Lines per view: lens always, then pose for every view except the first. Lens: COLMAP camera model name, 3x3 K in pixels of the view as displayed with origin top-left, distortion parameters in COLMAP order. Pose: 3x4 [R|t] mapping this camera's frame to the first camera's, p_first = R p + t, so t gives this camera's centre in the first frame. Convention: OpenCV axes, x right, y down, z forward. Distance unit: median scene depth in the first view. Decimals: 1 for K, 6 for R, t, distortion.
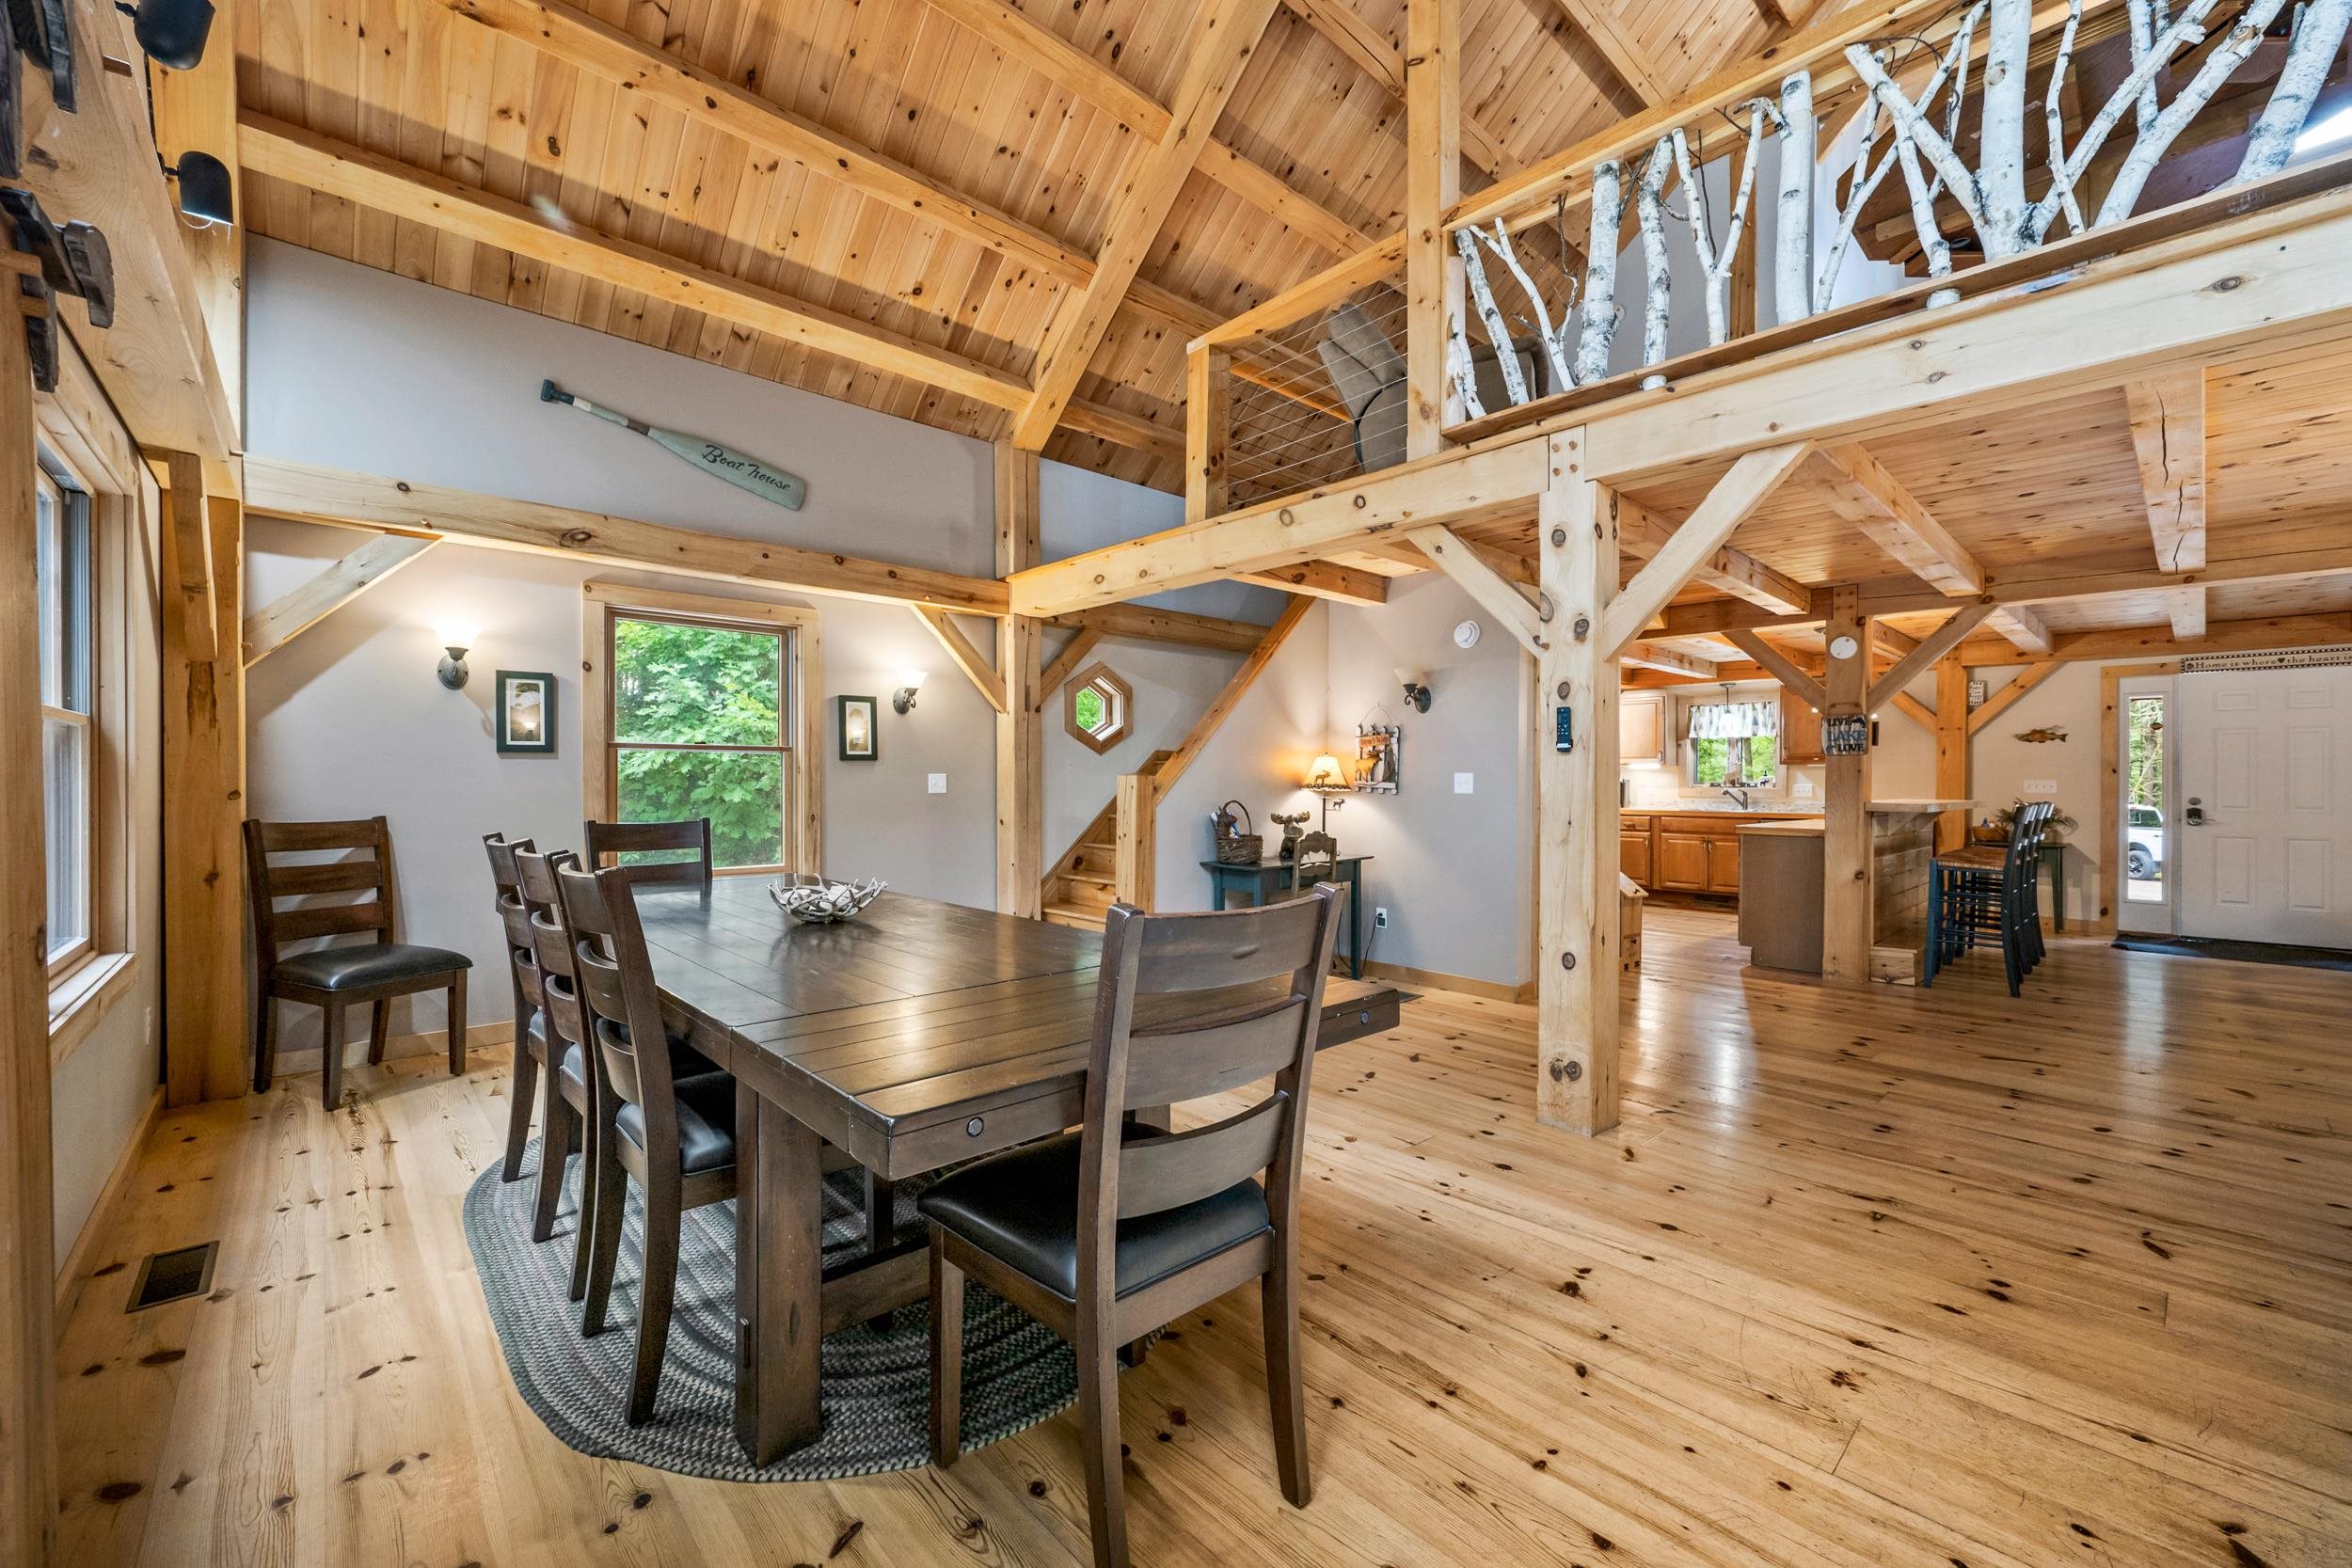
lens RADIAL K [[944.6, 0, 1177.4], [0, 944.6, 780.5], [0, 0, 1]] dist [-0.001851, -0.000134]
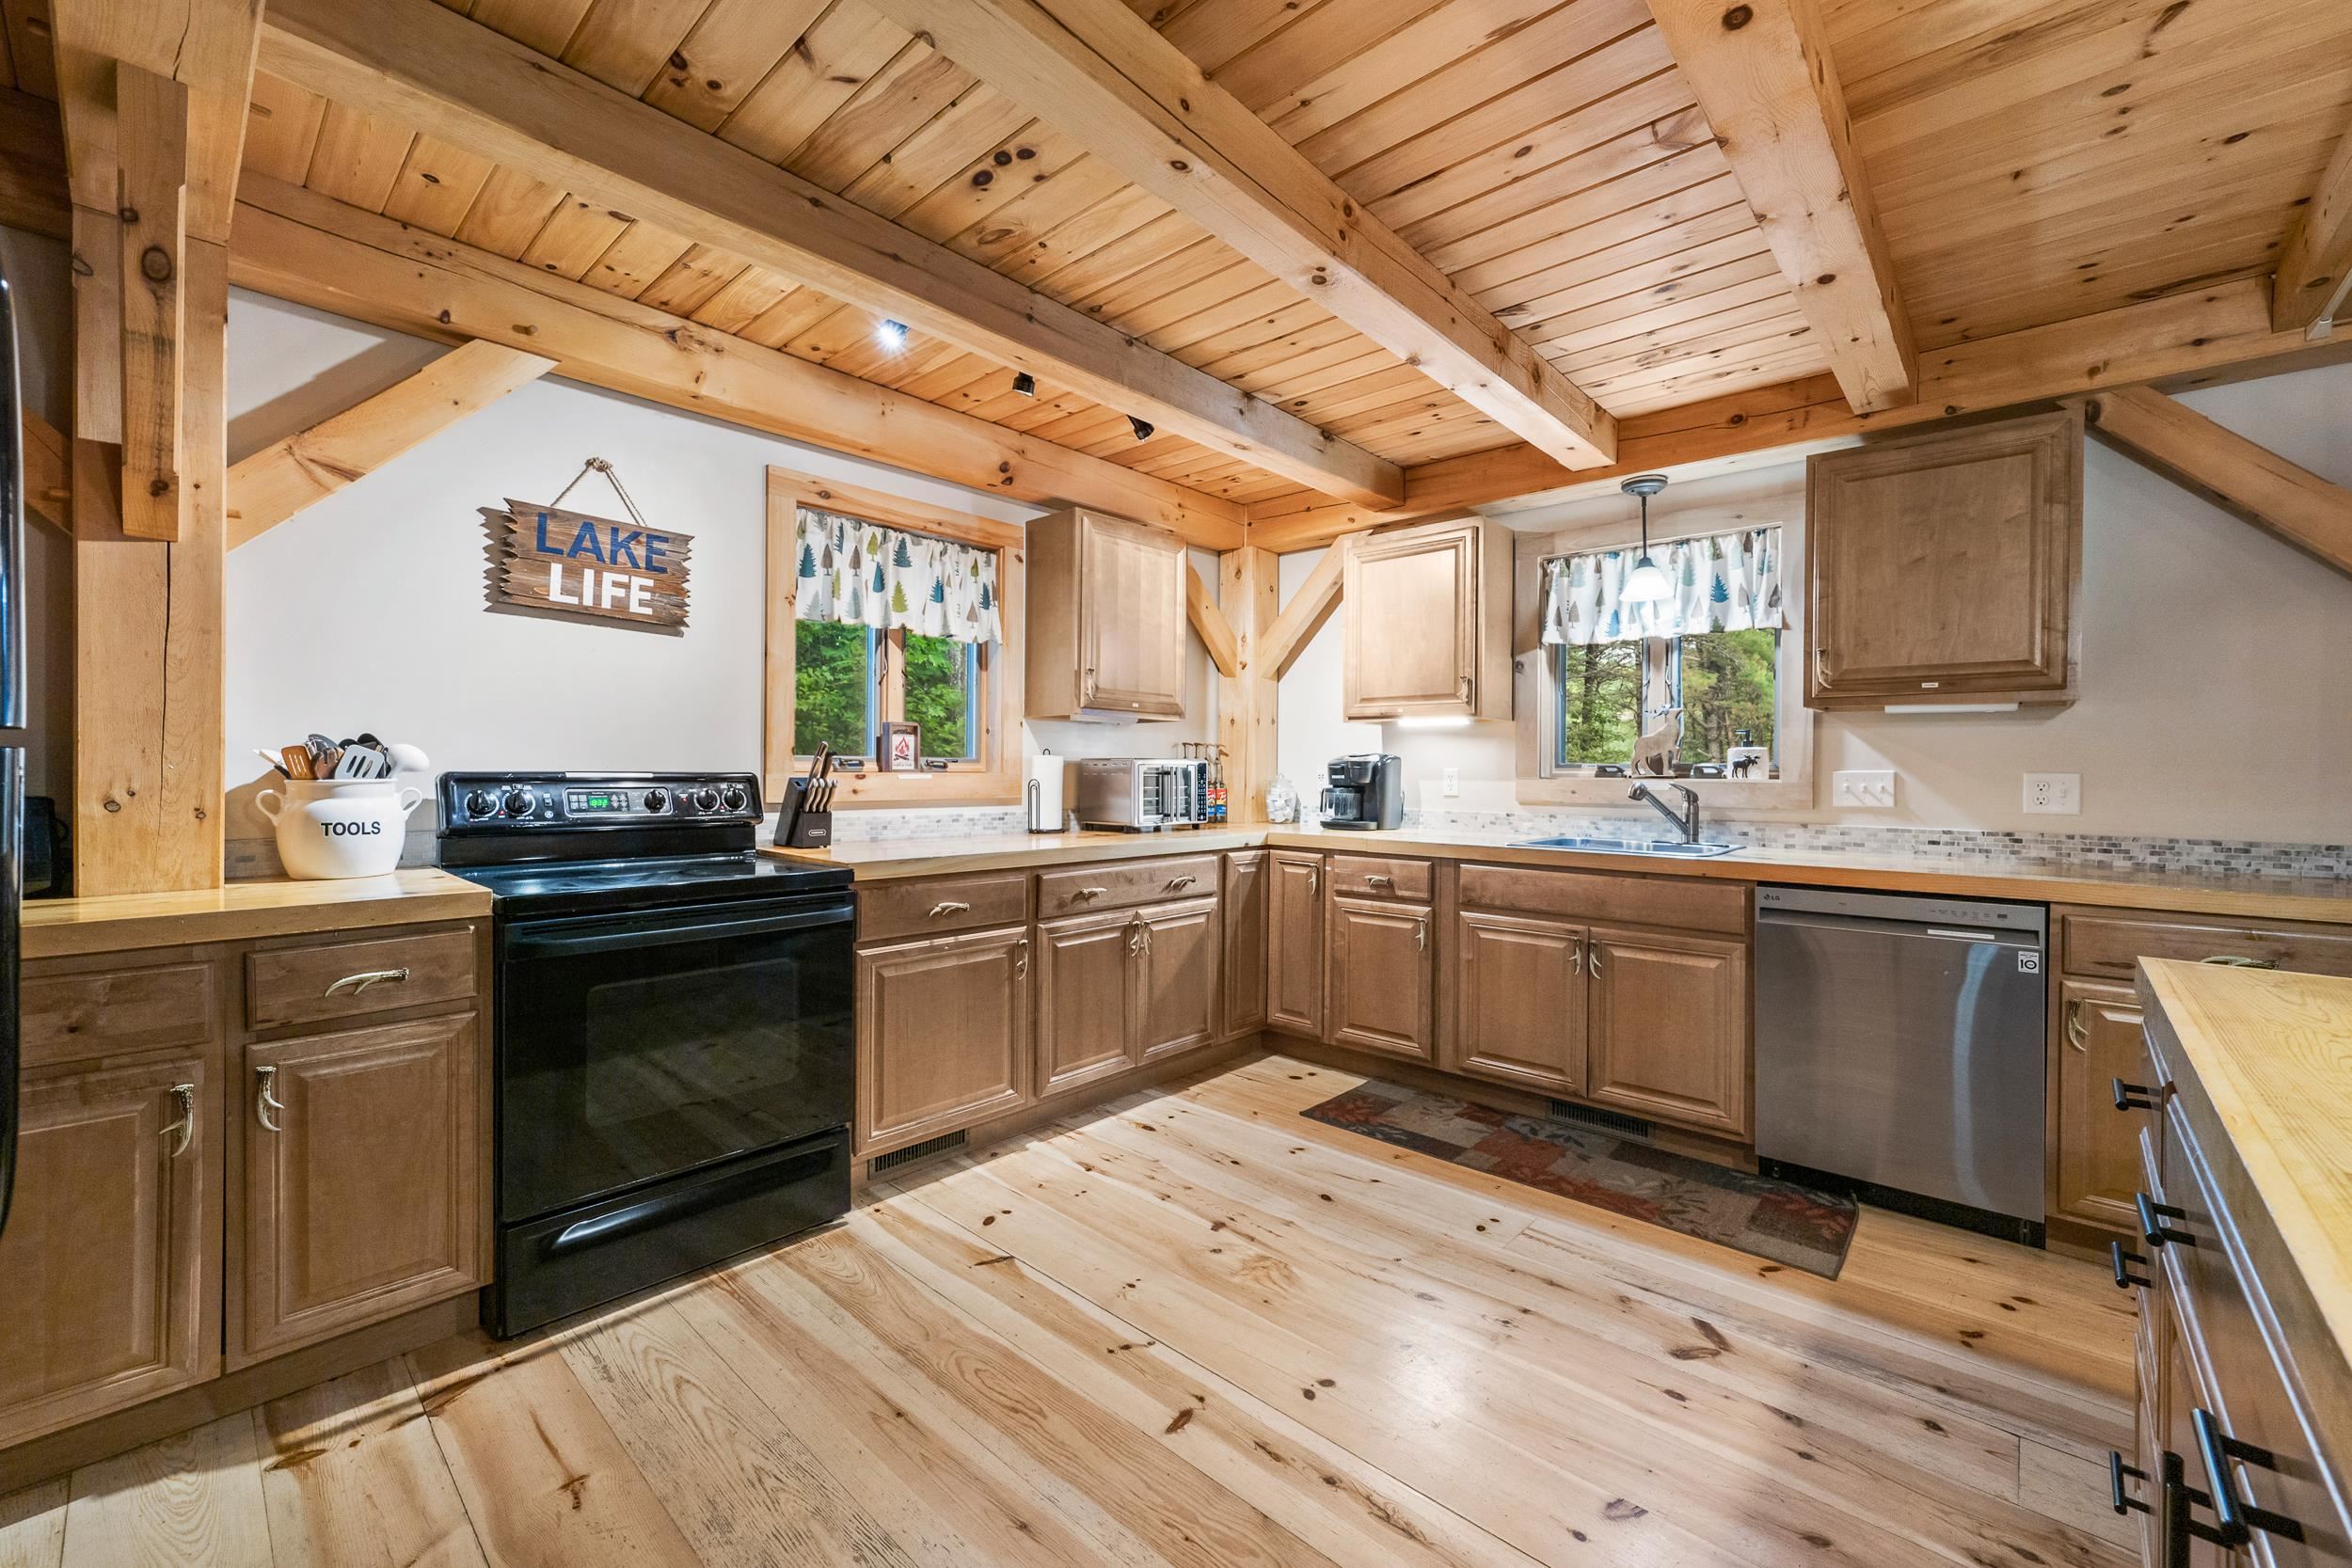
lens RADIAL K [[944.6, 0, 1175.4], [0, 944.6, 772.1], [0, 0, 1]] dist [-0.001851, -0.000134]
pose [[0.995649, 0.002171, 0.093158, 0.388710], [-0.002495, 0.999991, 0.003361, 0.004272], [-0.093150, -0.003579, 0.995646, 0.687748]]
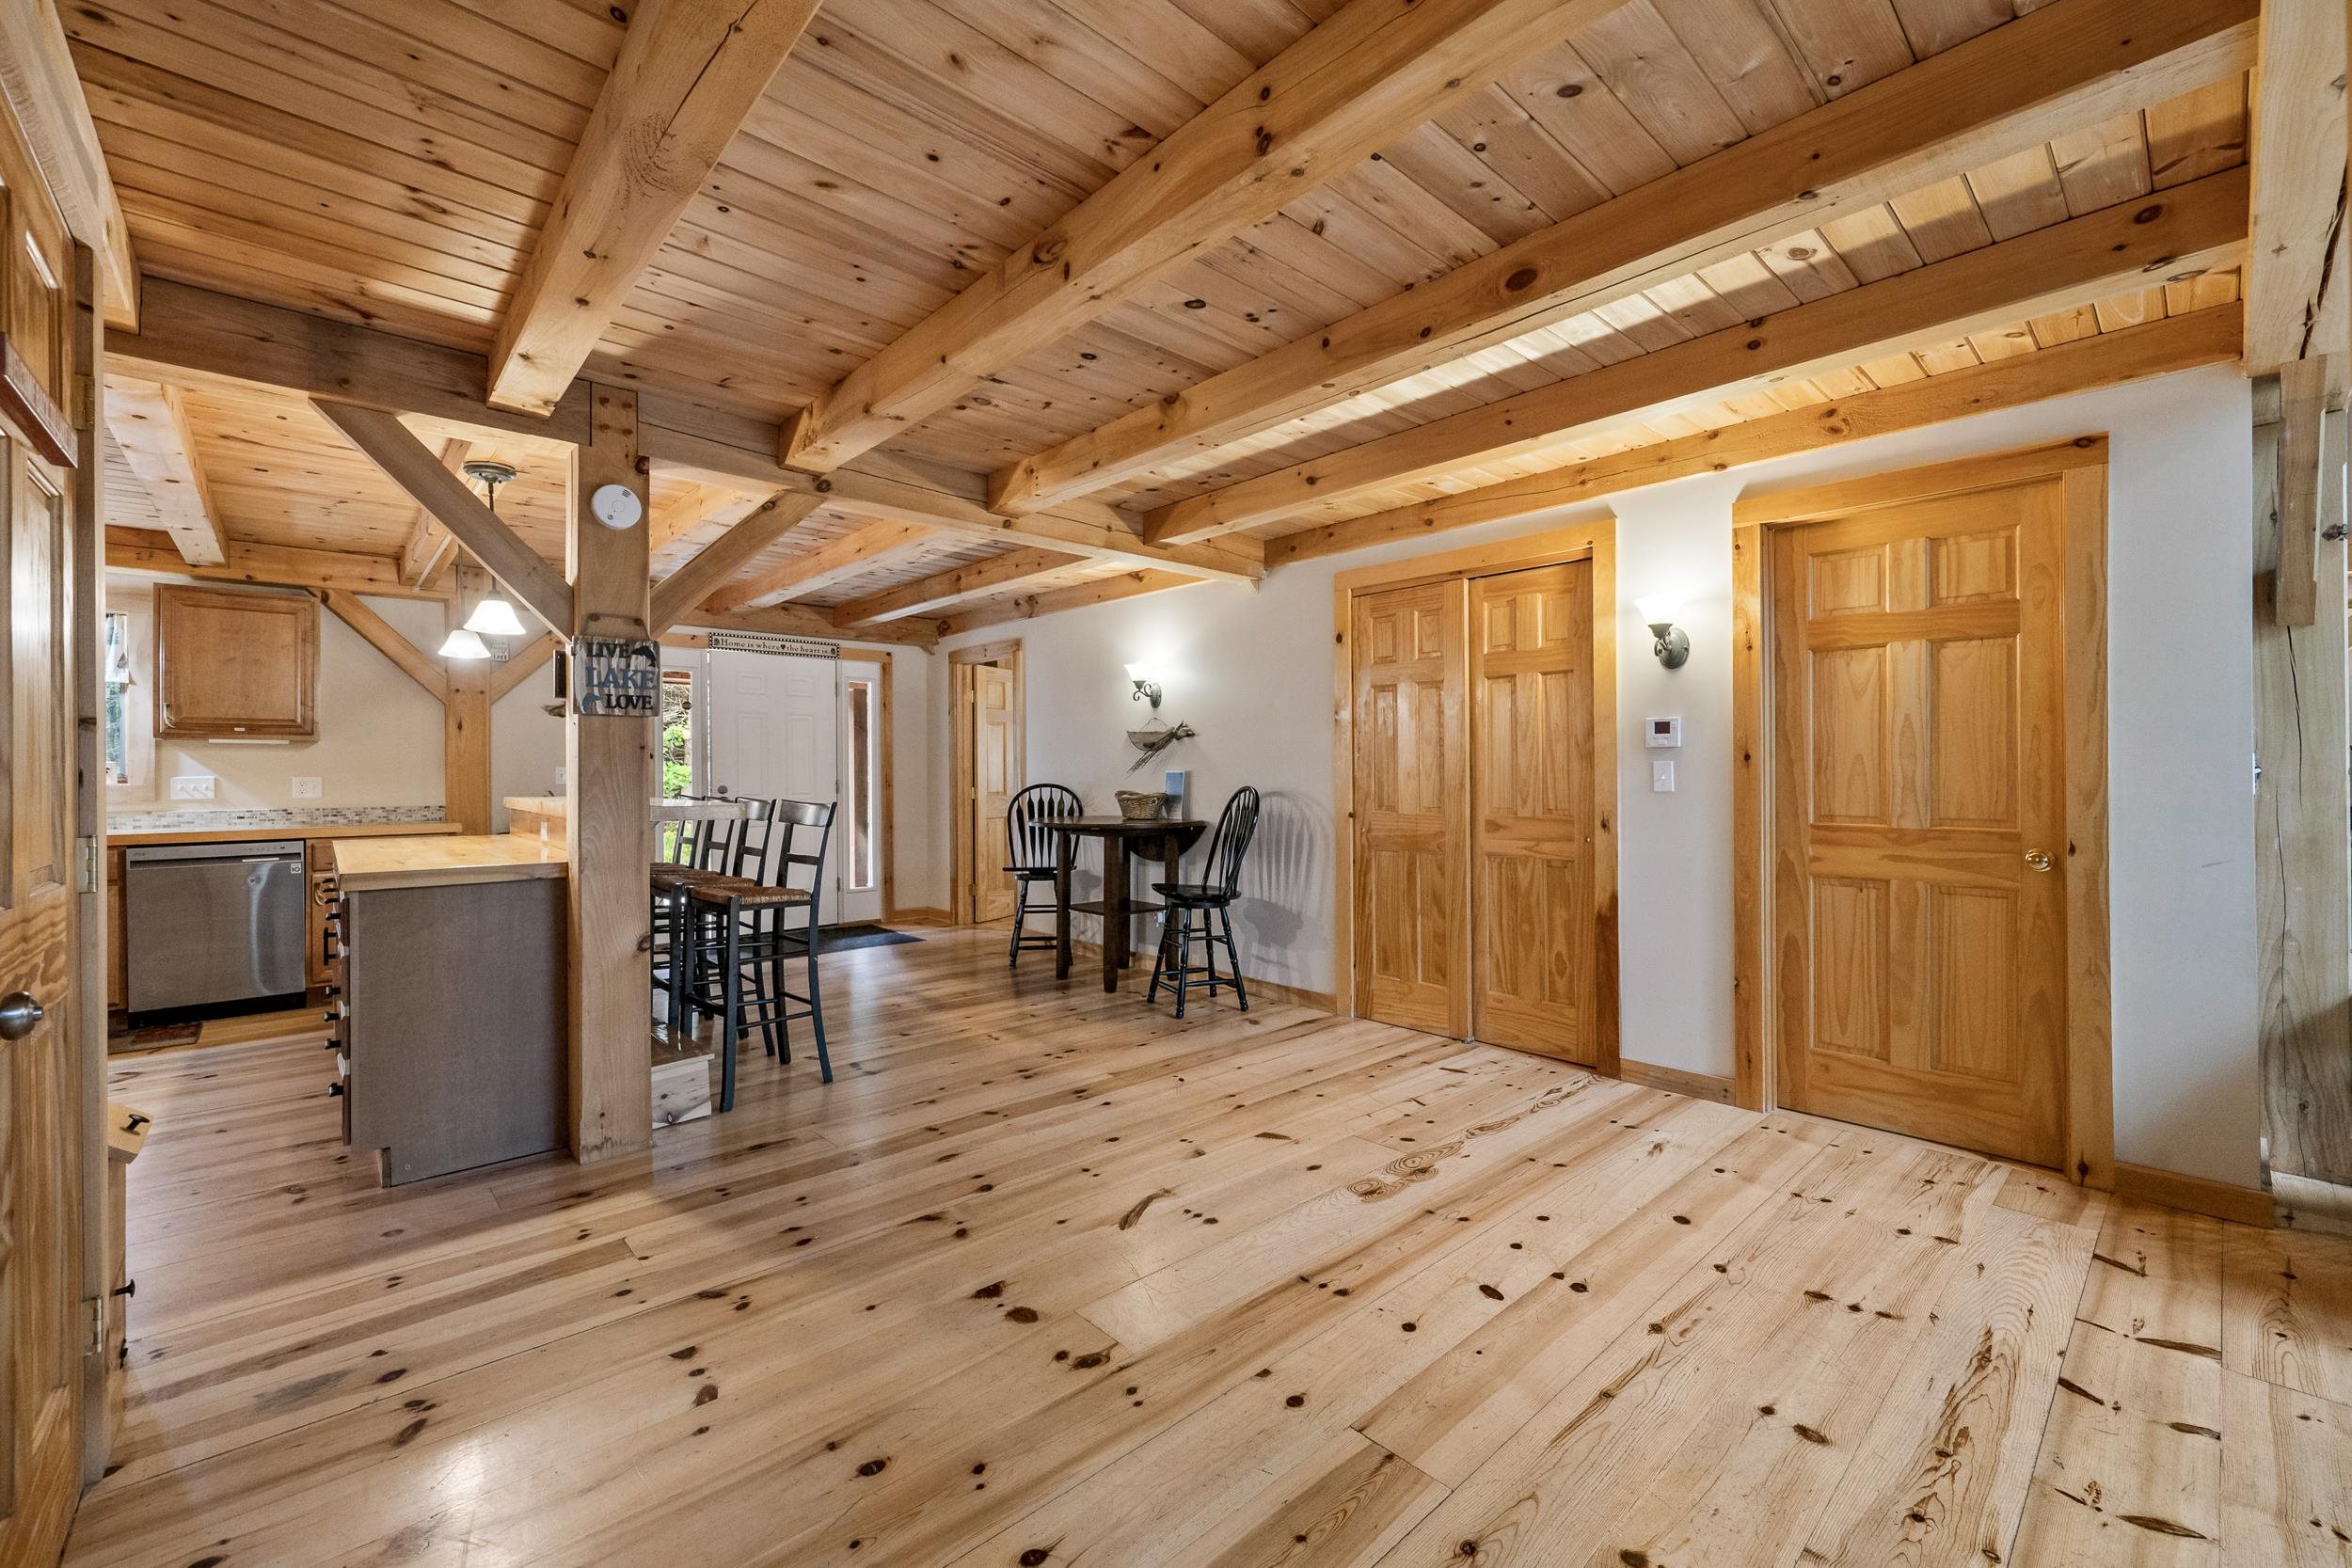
lens RADIAL K [[944.6, 0, 1175.4], [0, 944.6, 768.9], [0, 0, 1]] dist [-0.001851, -0.000134]
pose [[-0.009987, -0.003107, 0.999945, 0.118933], [0.005795, 0.999978, 0.003165, 0.001375], [-0.999933, 0.005827, -0.009969, 0.441445]]
